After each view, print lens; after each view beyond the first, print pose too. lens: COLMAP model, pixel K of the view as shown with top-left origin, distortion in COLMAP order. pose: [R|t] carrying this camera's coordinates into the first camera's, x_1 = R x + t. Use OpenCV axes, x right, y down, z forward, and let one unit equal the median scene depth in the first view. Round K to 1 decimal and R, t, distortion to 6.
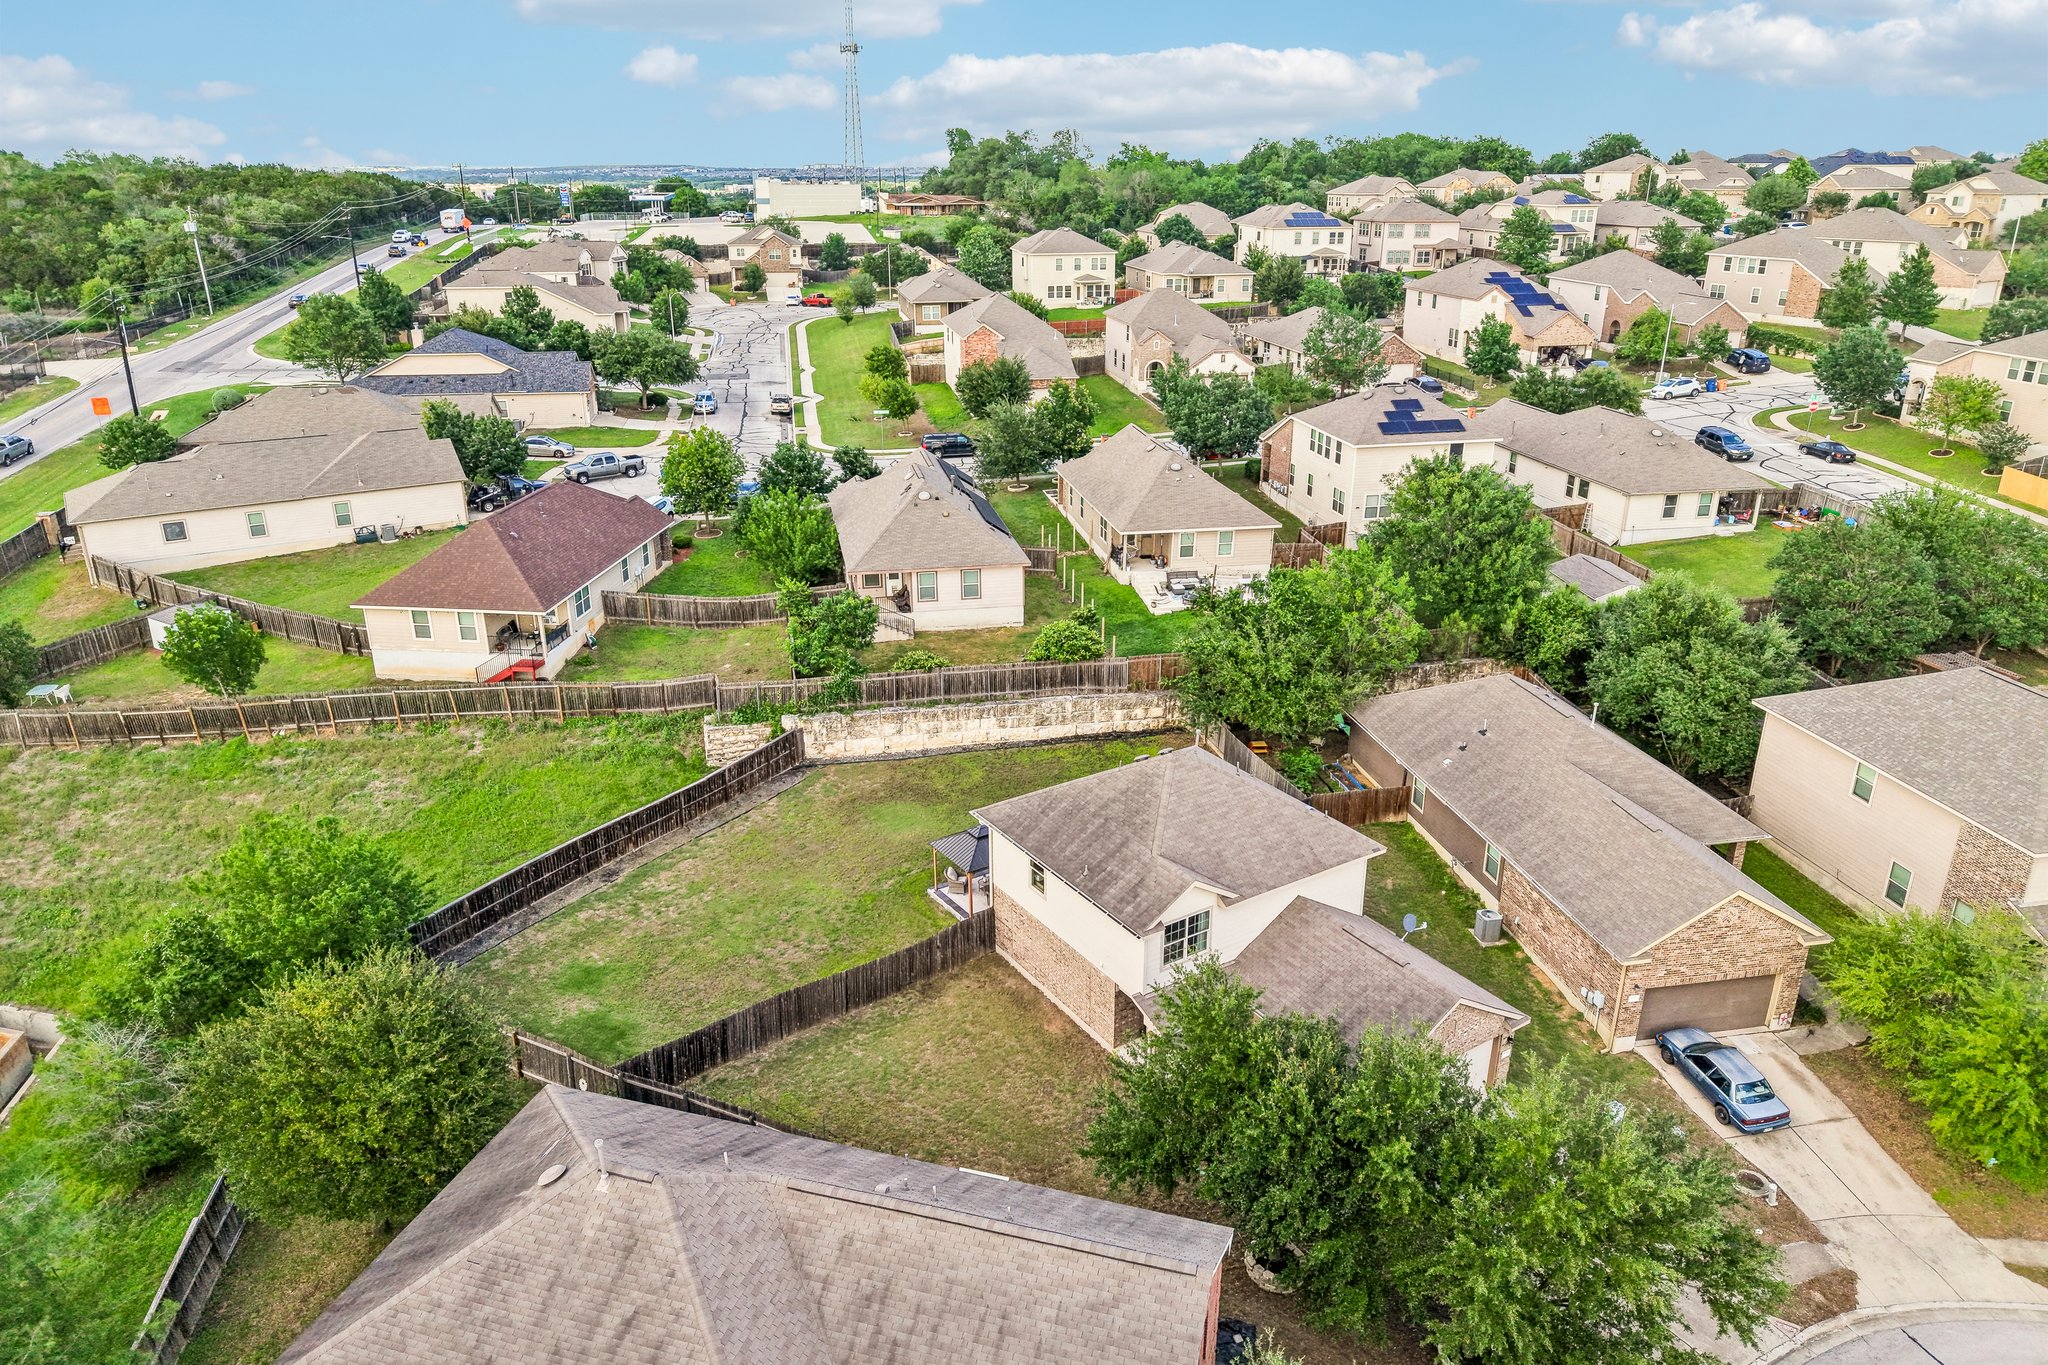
lens RADIAL K [[1360.9, 0, 1022.5], [0, 1360.9, 700.4], [0, 0, 1]] dist [0.048457, -0.063055]
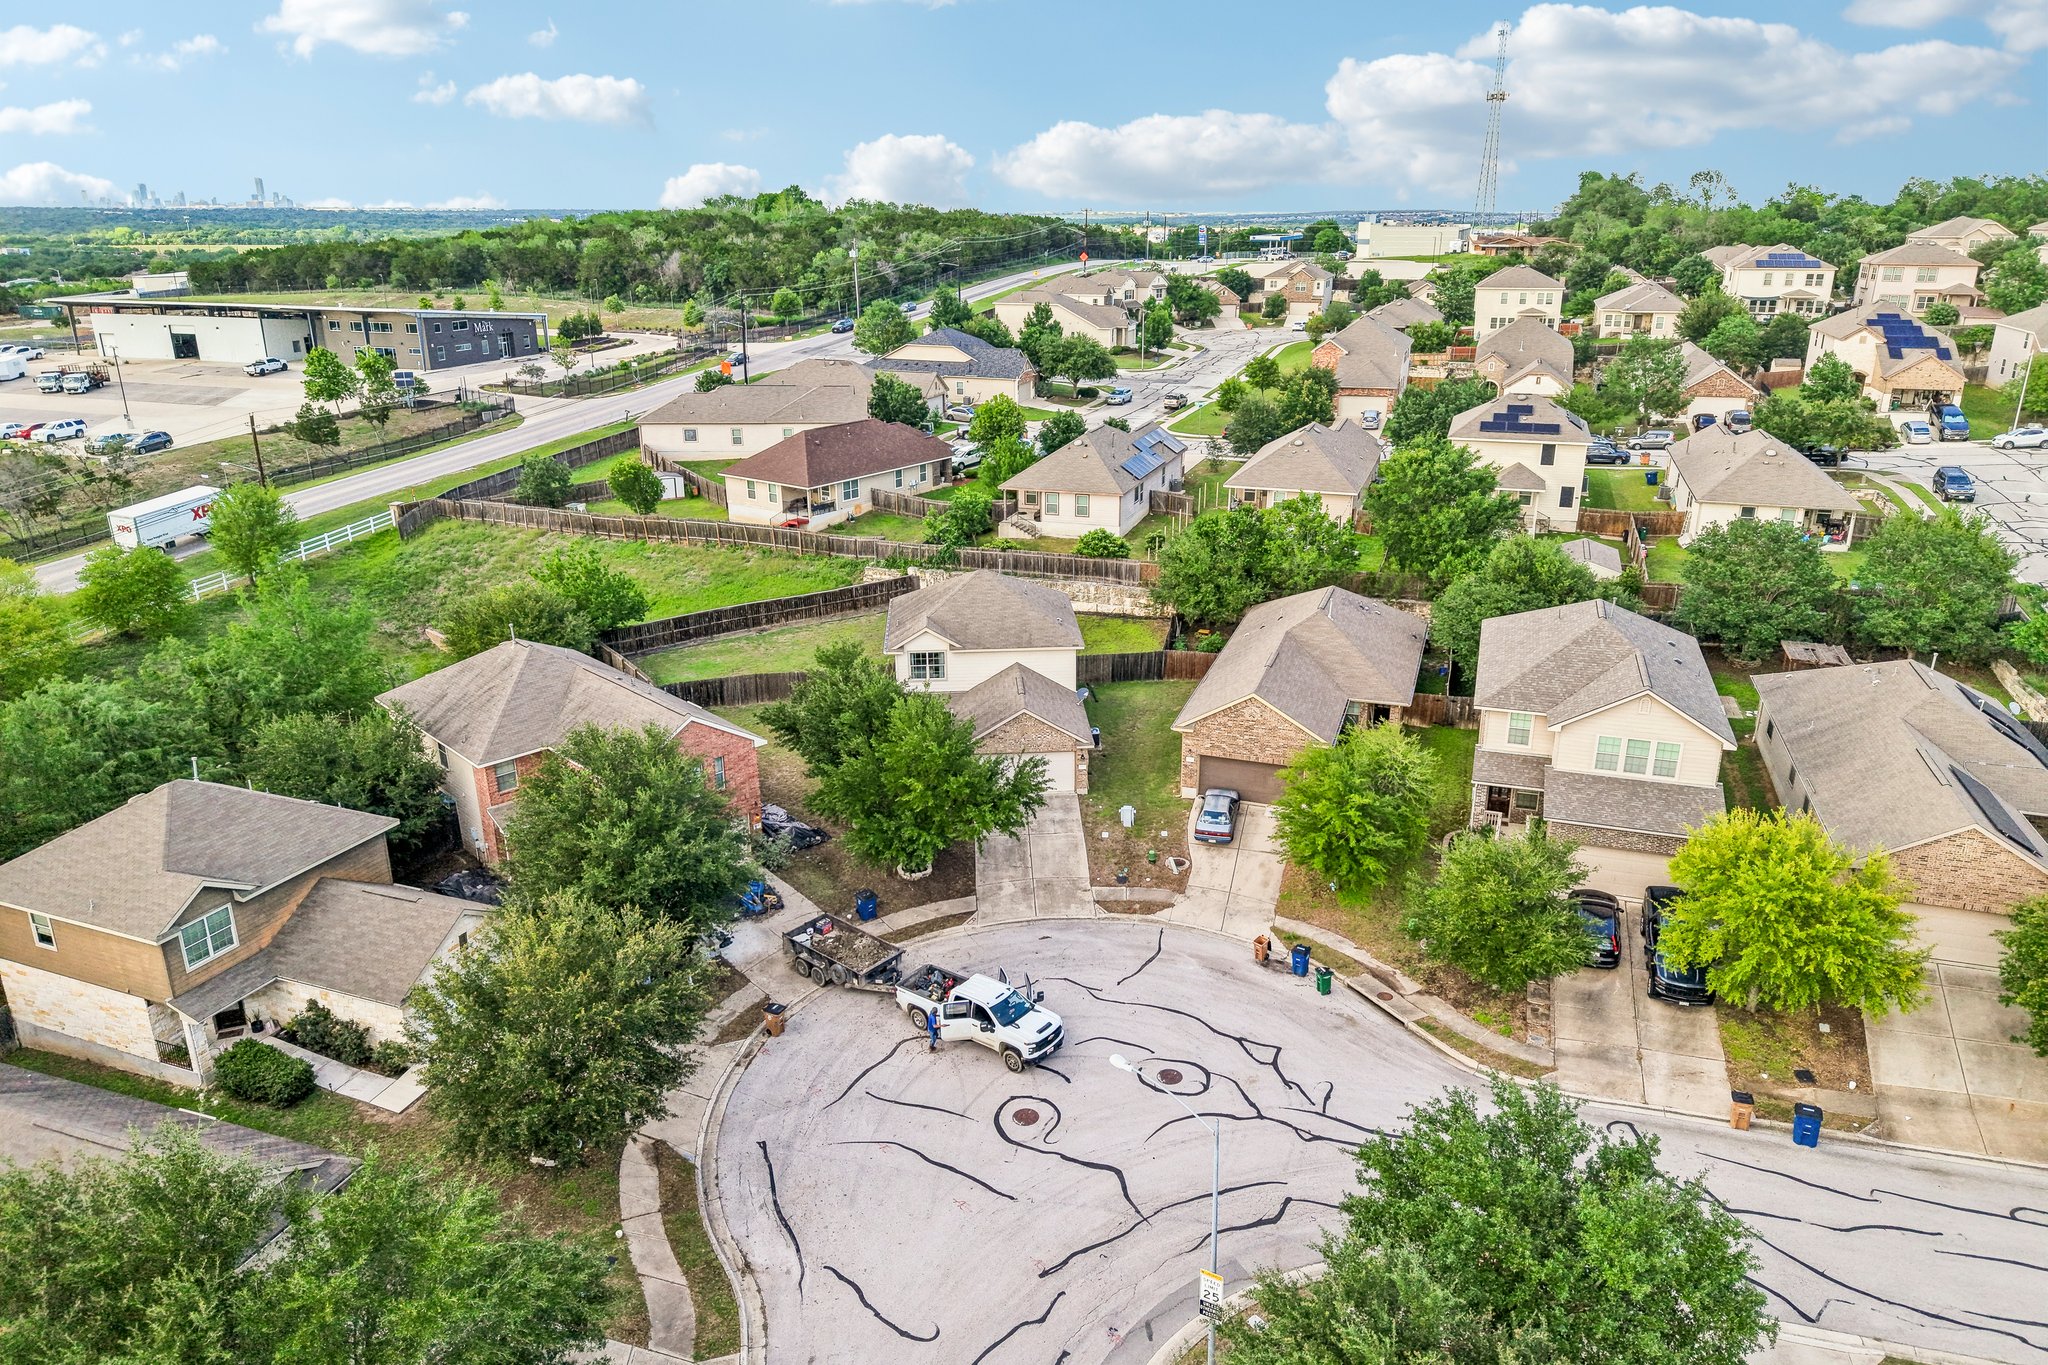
lens RADIAL K [[1360.9, 0, 1022.5], [0, 1360.9, 700.4], [0, 0, 1]] dist [0.048457, -0.063055]
pose [[0.869398, 0.165008, -0.465746, 0.597376], [-0.178133, 0.983875, 0.016059, 0.099987], [0.460886, 0.069003, 0.884772, -0.250396]]
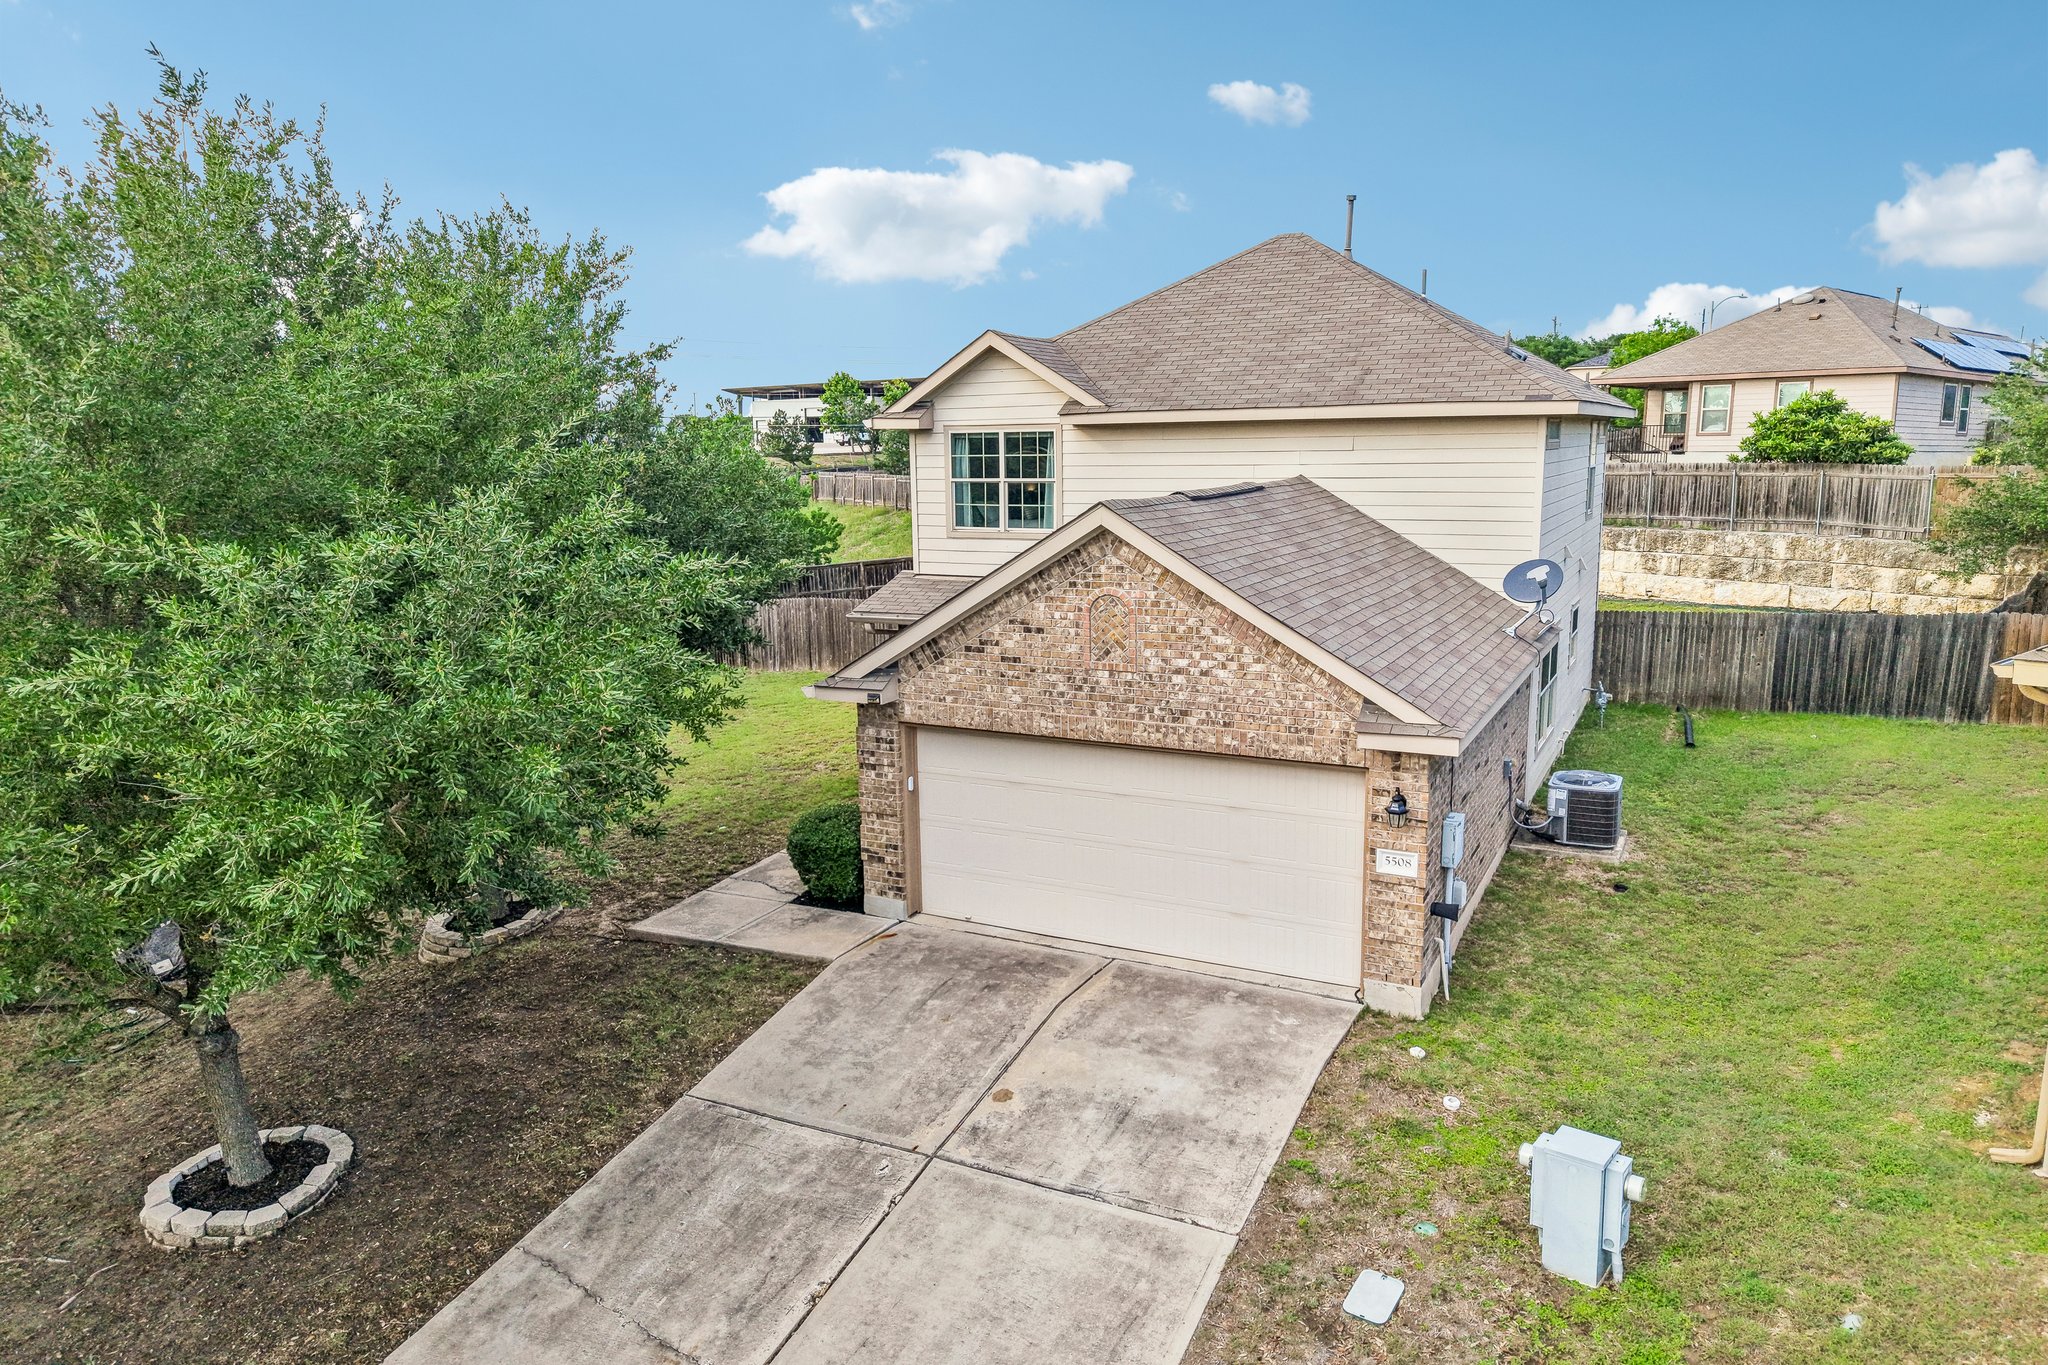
lens RADIAL K [[1360.9, 0, 1022.5], [0, 1360.9, 700.4], [0, 0, 1]] dist [0.048457, -0.063055]
pose [[0.497596, 0.155816, -0.853299, 0.329493], [-0.316101, 0.948660, -0.011103, 0.149611], [0.807761, 0.275254, 0.521304, 0.456132]]
